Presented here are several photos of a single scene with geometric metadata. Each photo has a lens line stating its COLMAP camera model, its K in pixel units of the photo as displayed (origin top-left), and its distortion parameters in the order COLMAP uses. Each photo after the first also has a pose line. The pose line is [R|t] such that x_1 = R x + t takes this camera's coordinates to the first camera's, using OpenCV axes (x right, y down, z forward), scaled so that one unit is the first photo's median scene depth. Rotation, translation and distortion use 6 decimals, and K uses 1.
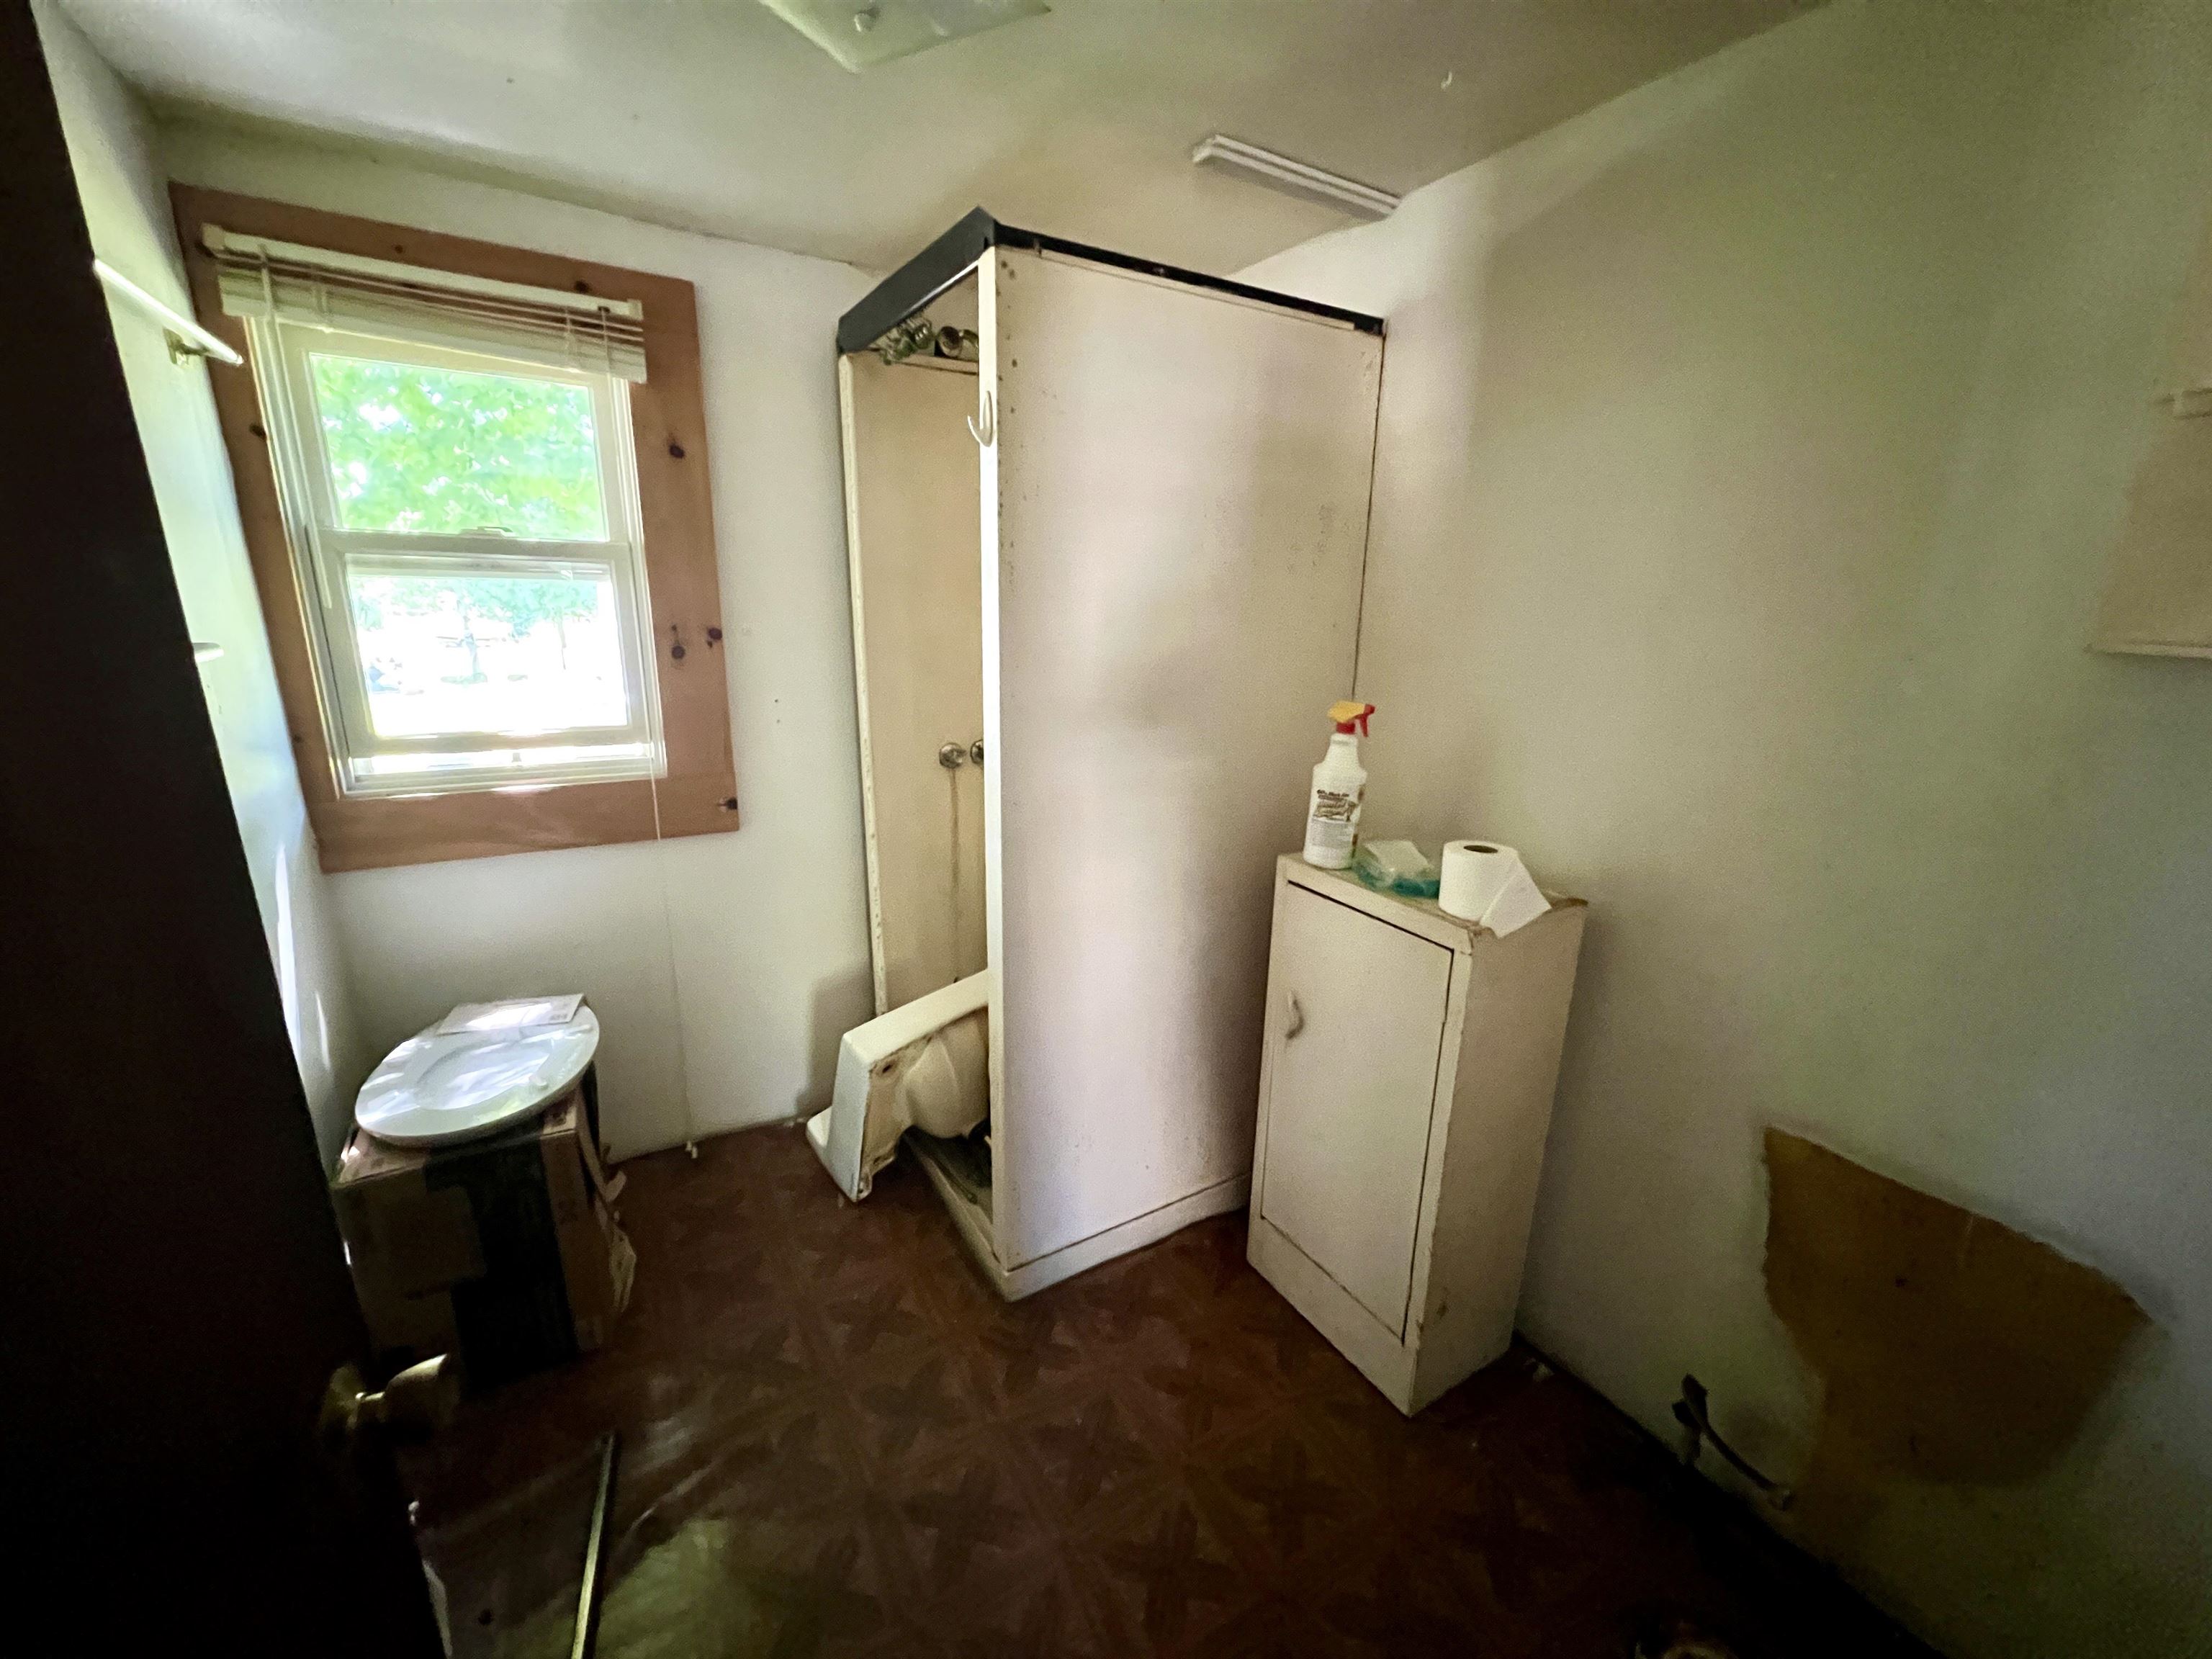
lens RADIAL K [[884.1, 0, 1099.8], [0, 884.1, 829.3], [0, 0, 1]] dist [-0.001206, 0.000694]
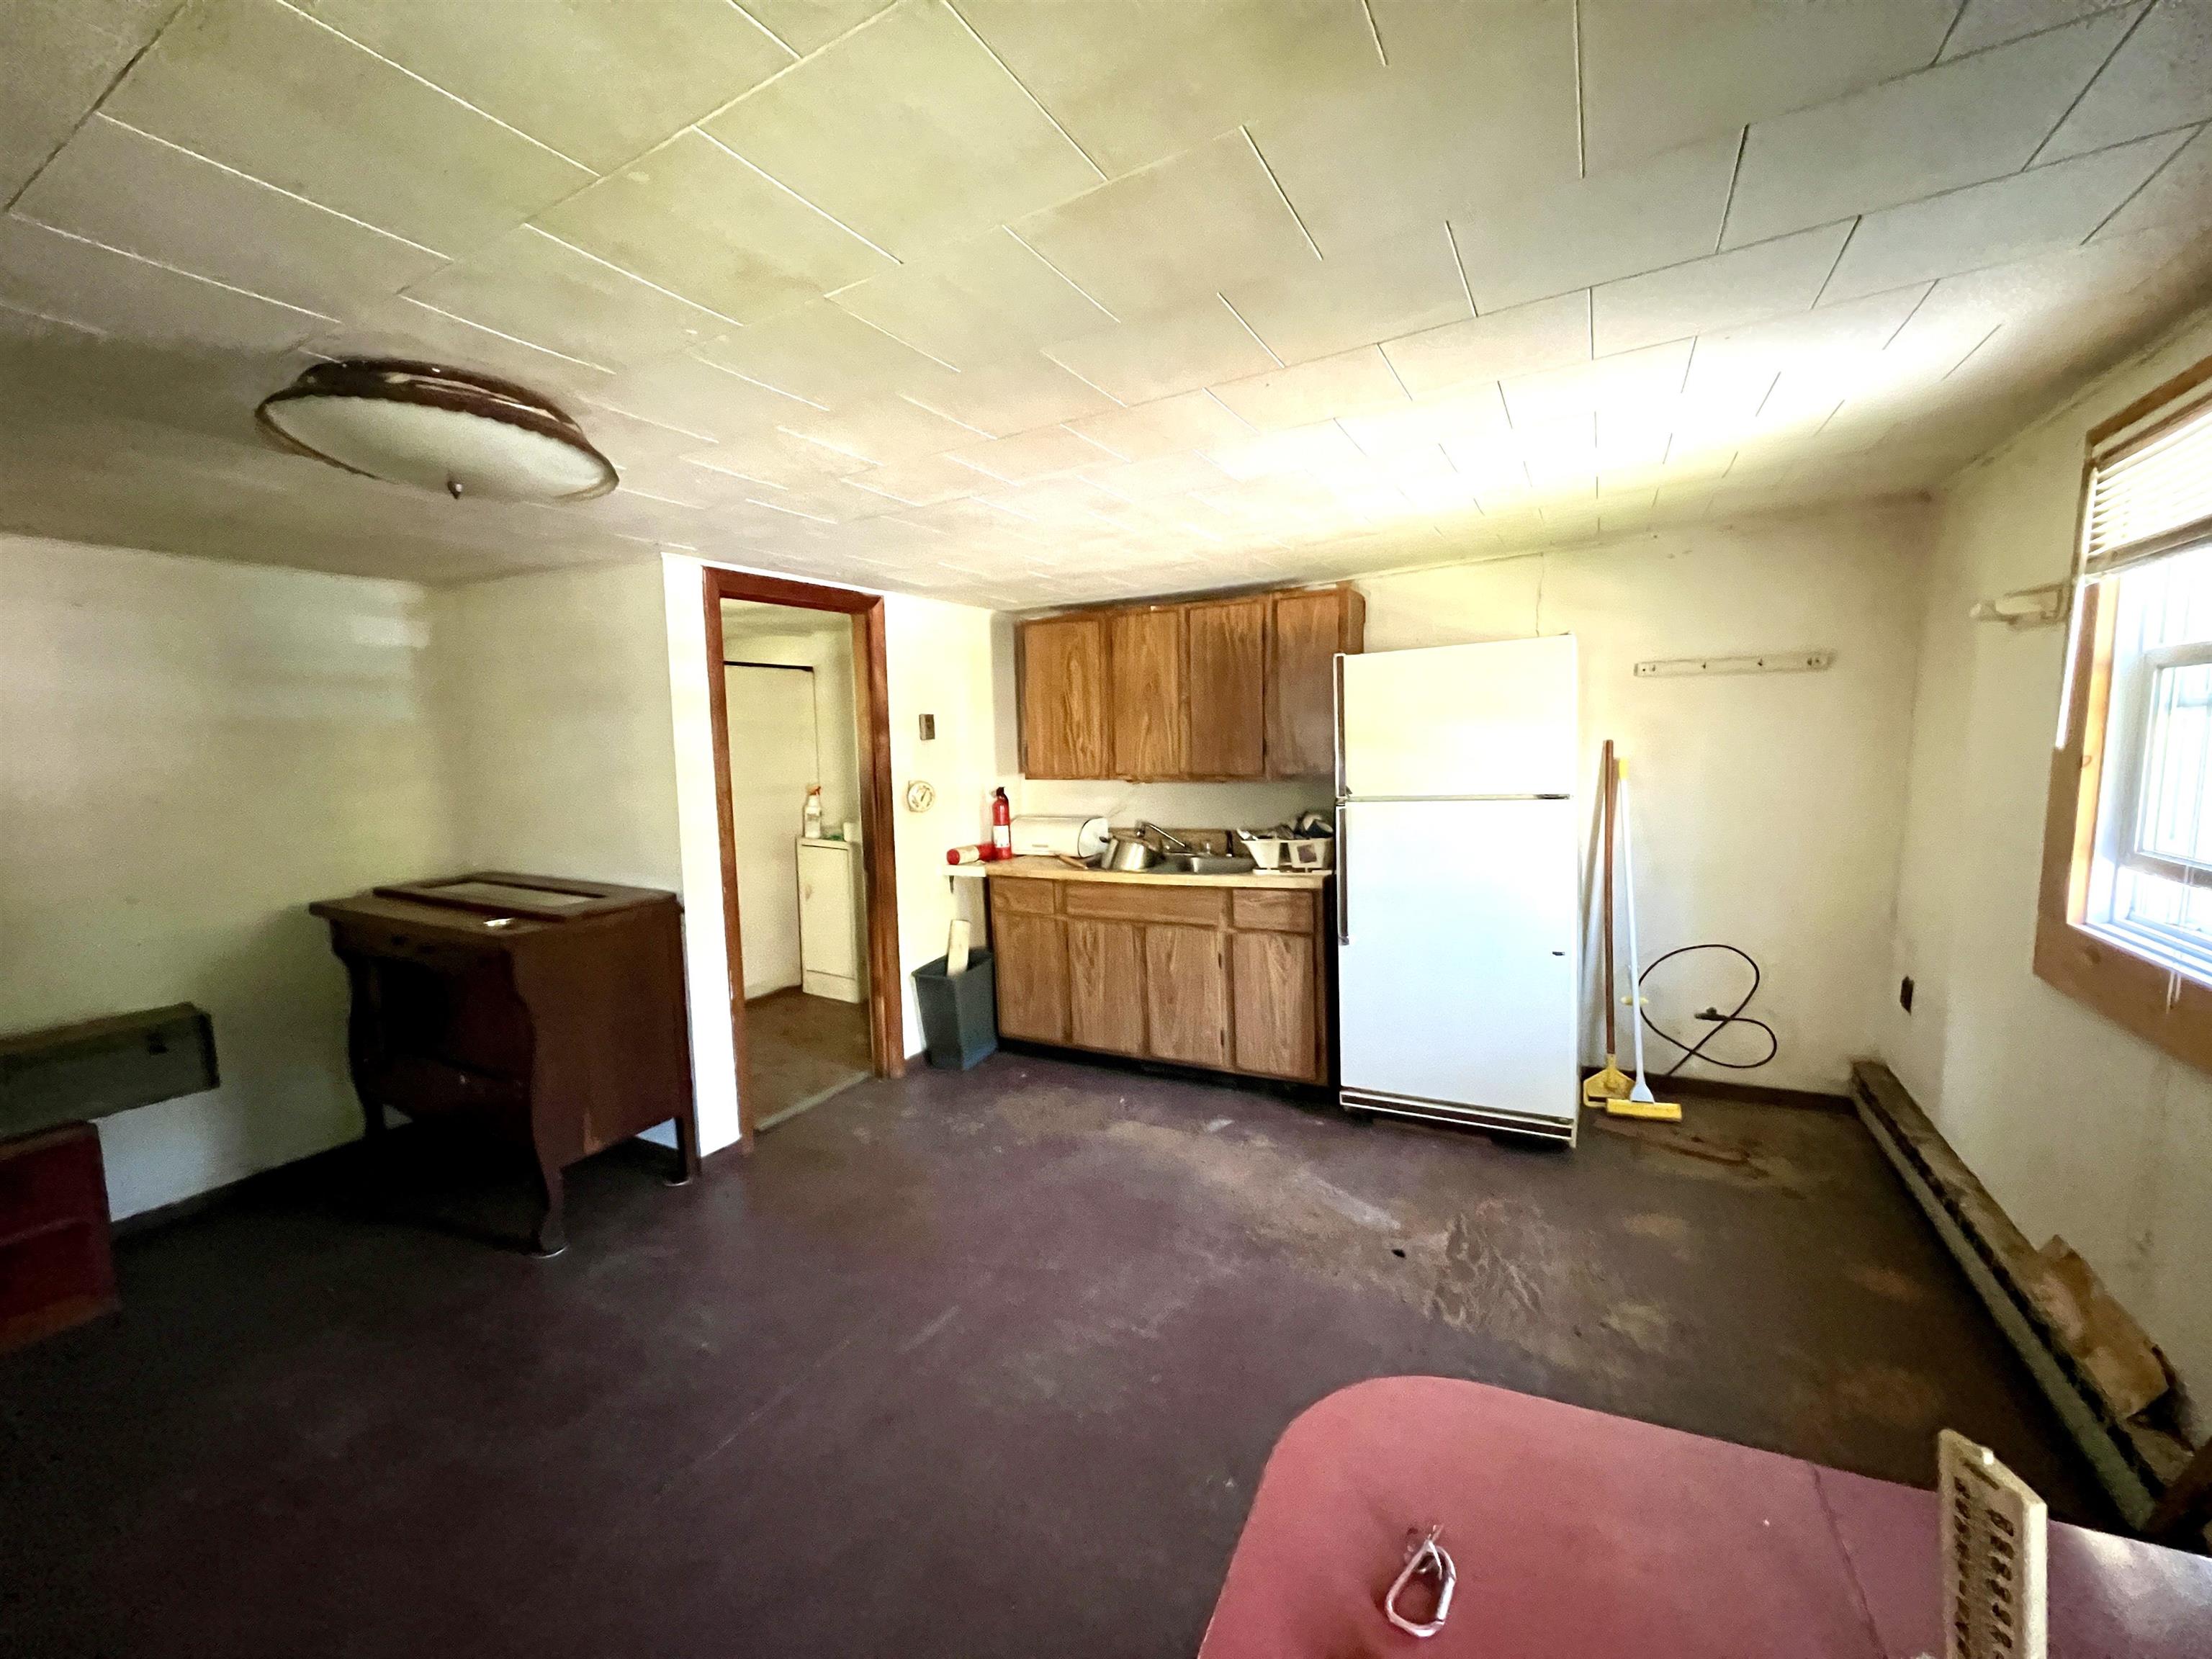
lens RADIAL K [[884.1, 0, 1100.8], [0, 884.1, 835.8], [0, 0, 1]] dist [-0.001206, 0.000694]
pose [[0.877516, -0.093704, 0.470303, -0.331625], [0.162749, 0.980709, -0.108268, 0.546958], [-0.451085, 0.171549, 0.875839, -2.256111]]
